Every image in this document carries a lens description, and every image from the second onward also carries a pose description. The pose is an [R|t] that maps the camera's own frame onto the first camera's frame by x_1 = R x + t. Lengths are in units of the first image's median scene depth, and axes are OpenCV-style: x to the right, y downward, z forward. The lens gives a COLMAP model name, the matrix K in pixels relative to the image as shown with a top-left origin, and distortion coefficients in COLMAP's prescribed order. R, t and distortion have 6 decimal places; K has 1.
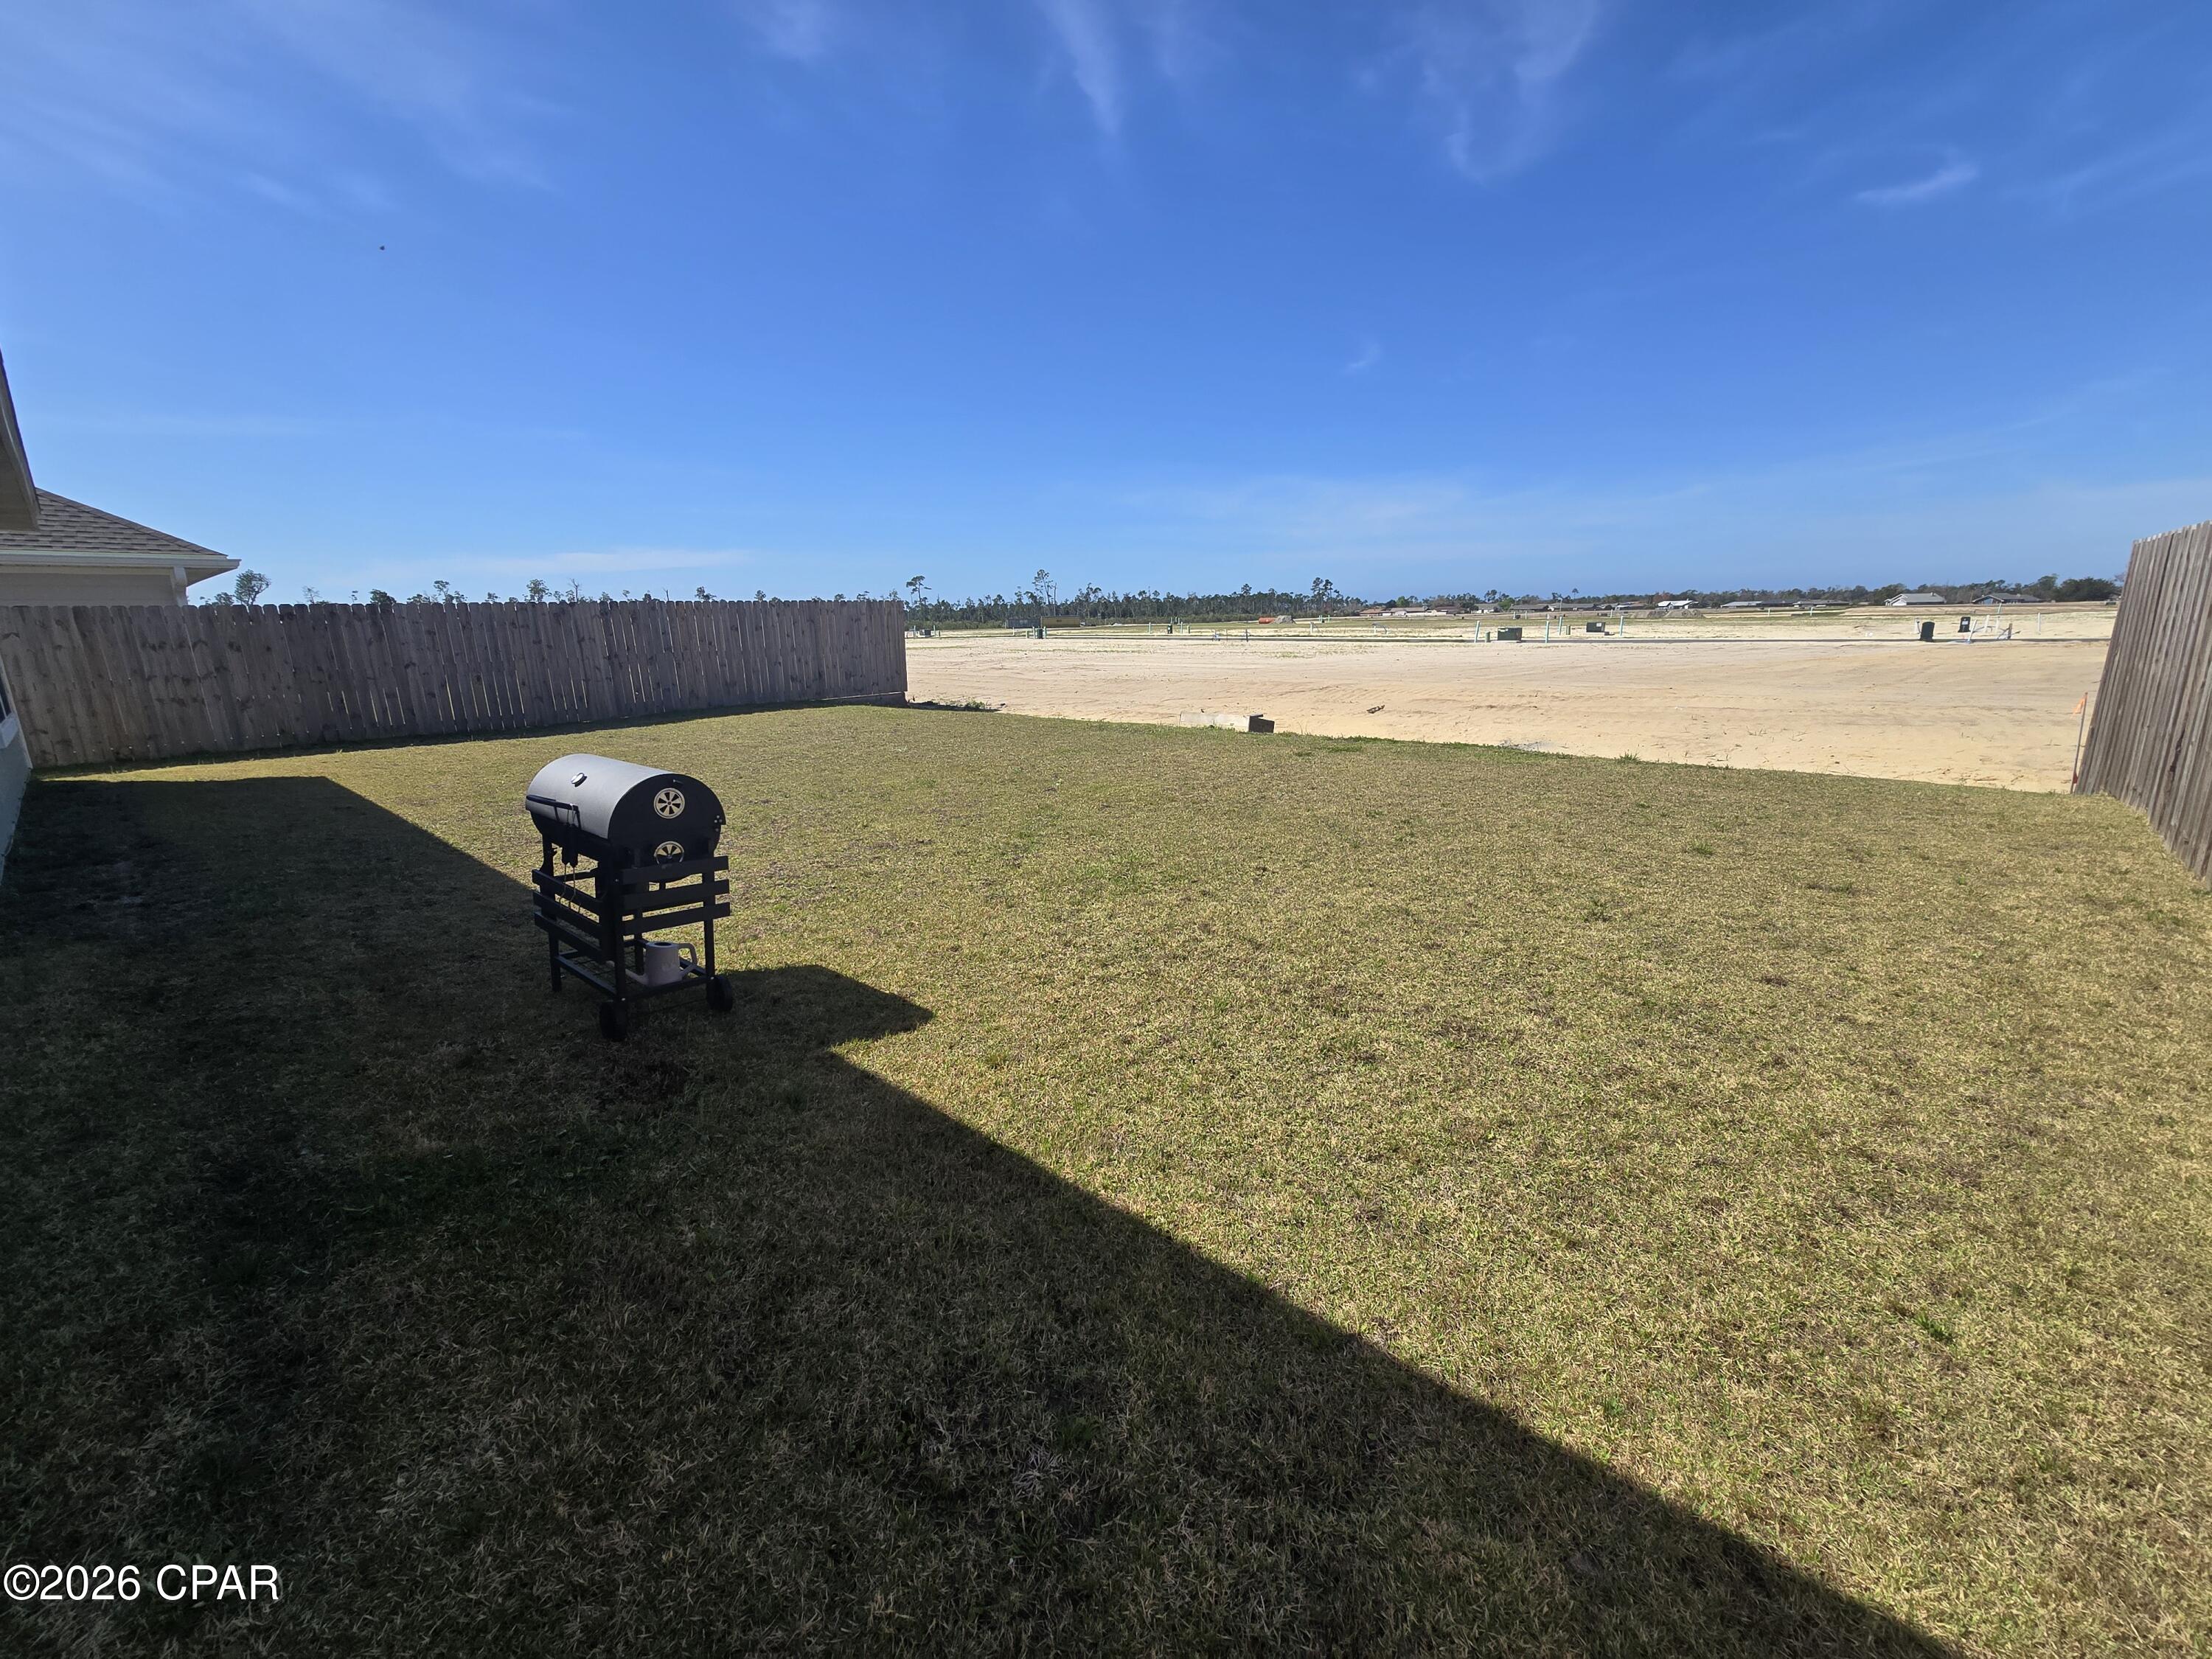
lens RADIAL K [[904.2, 0, 1108.6], [0, 904.2, 818.0], [0, 0, 1]] dist [-0.002128, 0.000665]
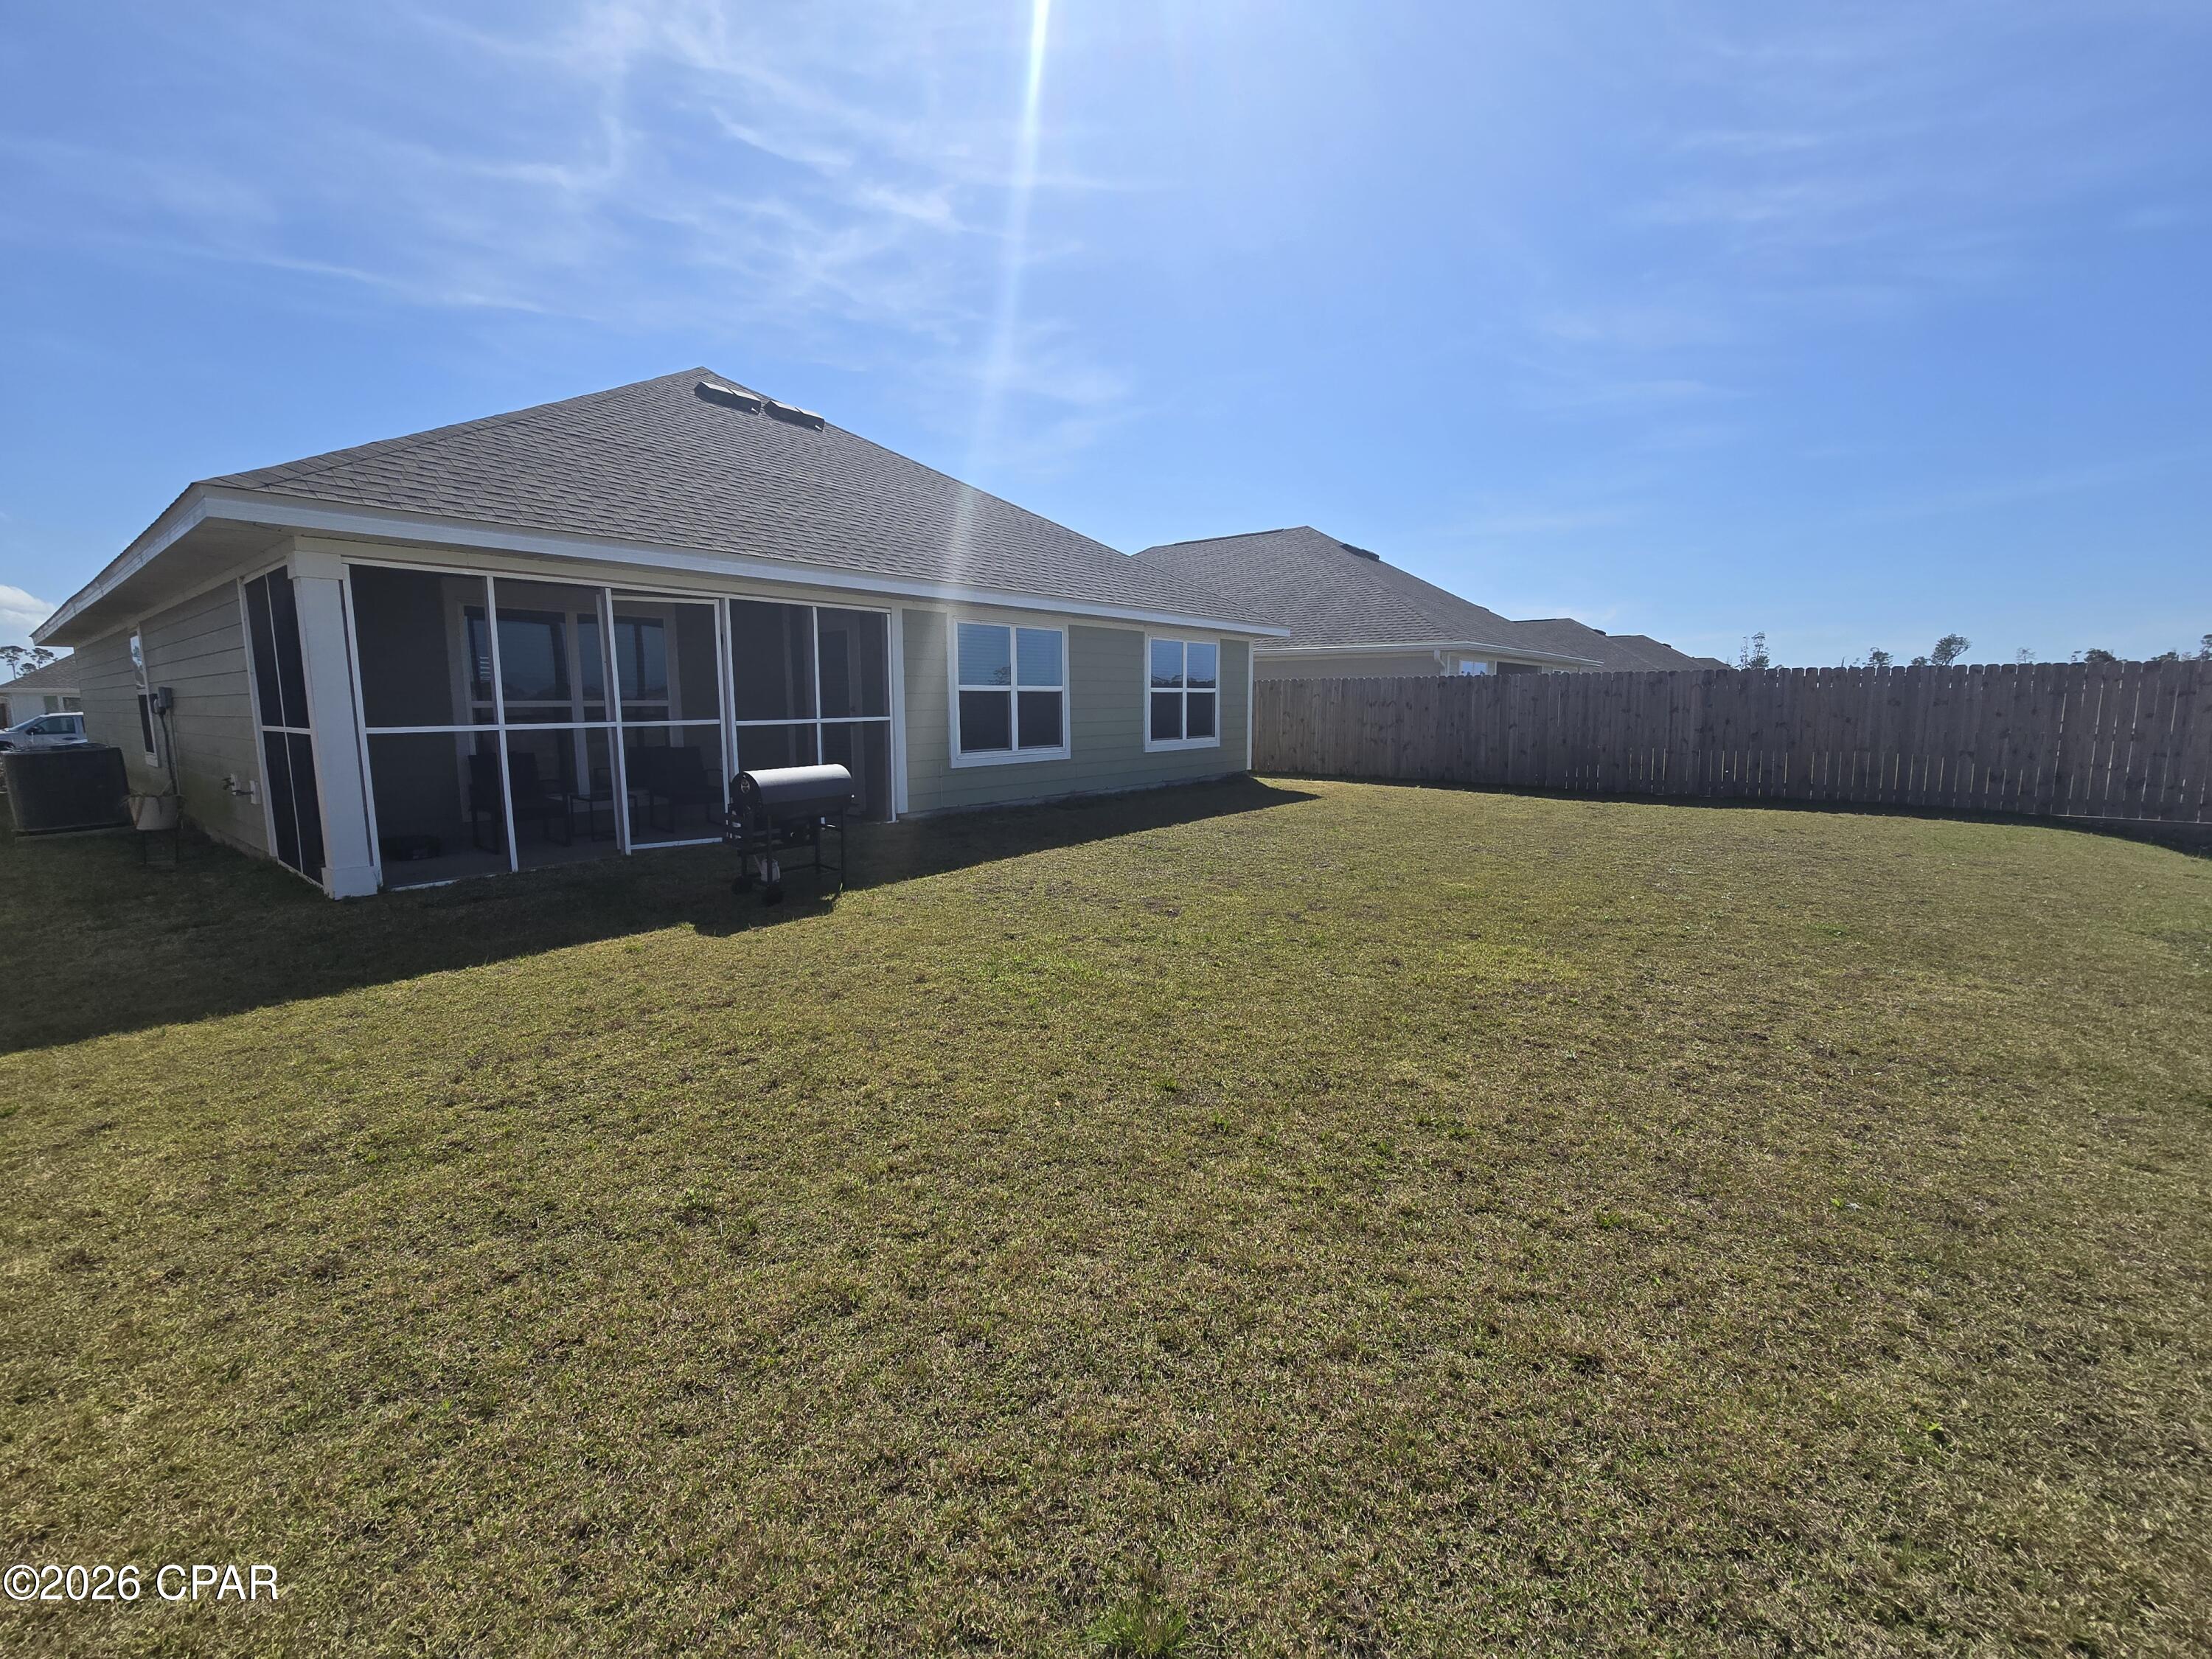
lens RADIAL K [[904.2, 0, 1108.6], [0, 904.2, 818.0], [0, 0, 1]] dist [-0.002128, 0.000665]
pose [[0.048628, 0.152809, -0.987059, 0.340981], [-0.216134, 0.966424, 0.138966, -0.091913], [0.975152, 0.206579, 0.080022, 0.372020]]
